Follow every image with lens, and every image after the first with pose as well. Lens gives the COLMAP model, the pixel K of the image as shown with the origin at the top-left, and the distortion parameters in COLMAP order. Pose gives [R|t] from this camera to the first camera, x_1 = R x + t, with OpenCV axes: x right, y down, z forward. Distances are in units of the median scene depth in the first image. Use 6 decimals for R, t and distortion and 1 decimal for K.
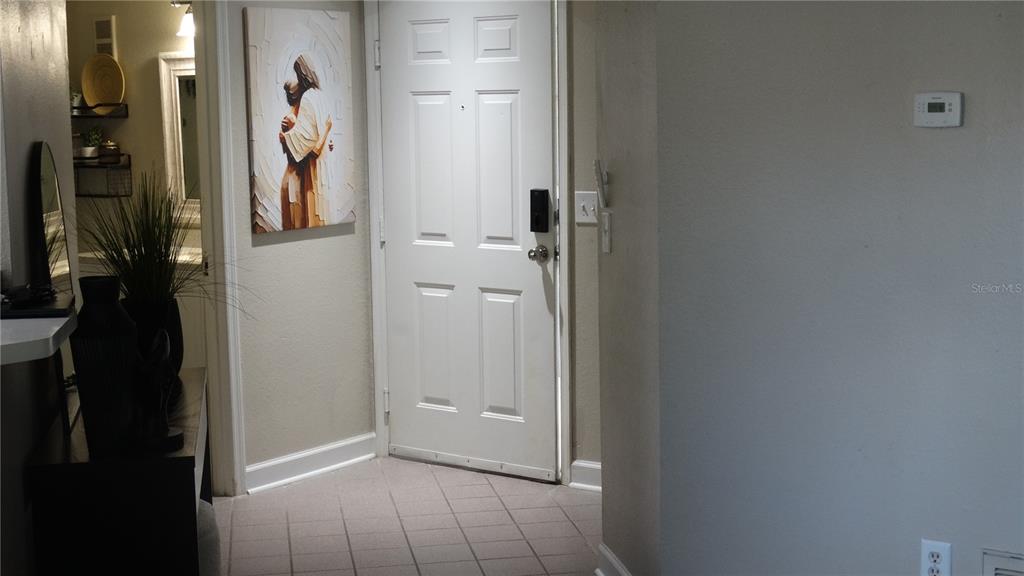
lens RADIAL K [[1532.1, 0, 512.0], [0, 1532.1, 288.0], [0, 0, 1]] dist [-0.002218, 0.001000]
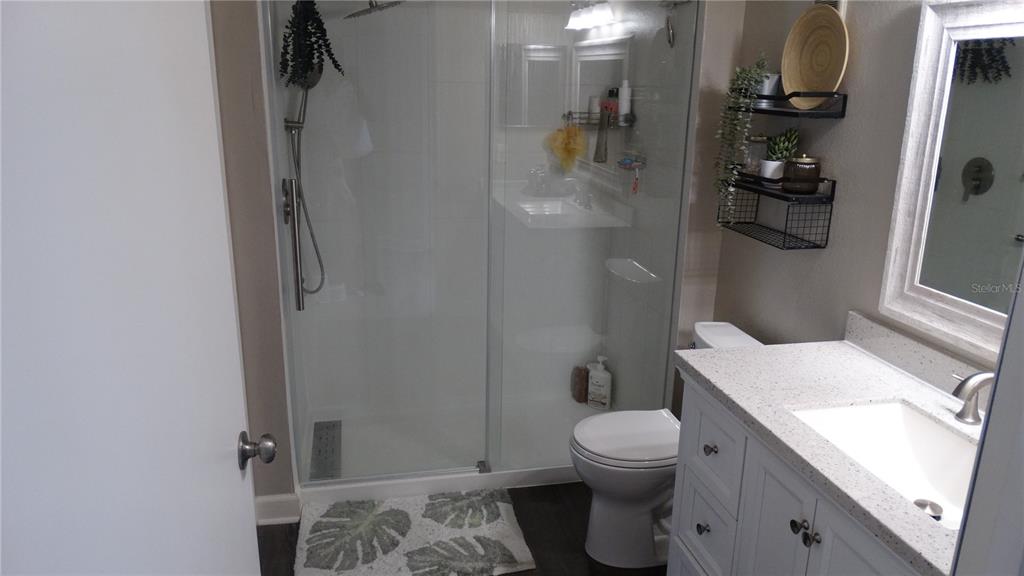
lens RADIAL K [[722.3, 0, 512.0], [0, 722.3, 288.0], [0, 0, 1]] dist [-0.004848, 0.002668]
pose [[0.740921, 0.212616, -0.637048, -0.154597], [-0.110905, 0.974276, 0.196179, -0.087806], [0.662372, -0.074701, 0.745442, 0.703551]]
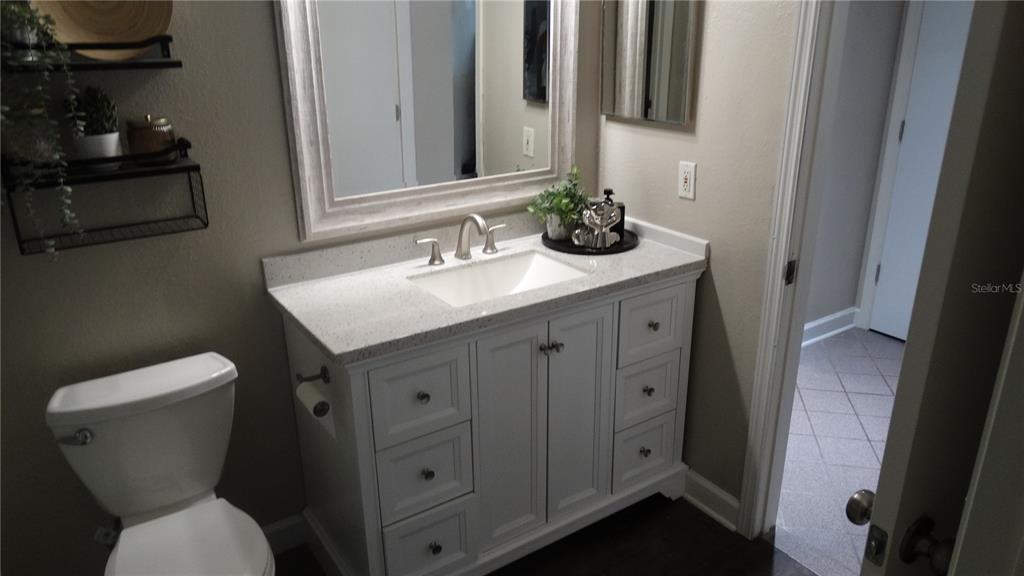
lens RADIAL K [[722.3, 0, 512.0], [0, 722.3, 288.0], [0, 0, 1]] dist [-0.004848, 0.002668]
pose [[0.344199, -0.310251, 0.886155, -0.446376], [0.115119, 0.950650, 0.288117, -0.096923], [-0.931813, 0.002844, 0.362929, 0.809893]]
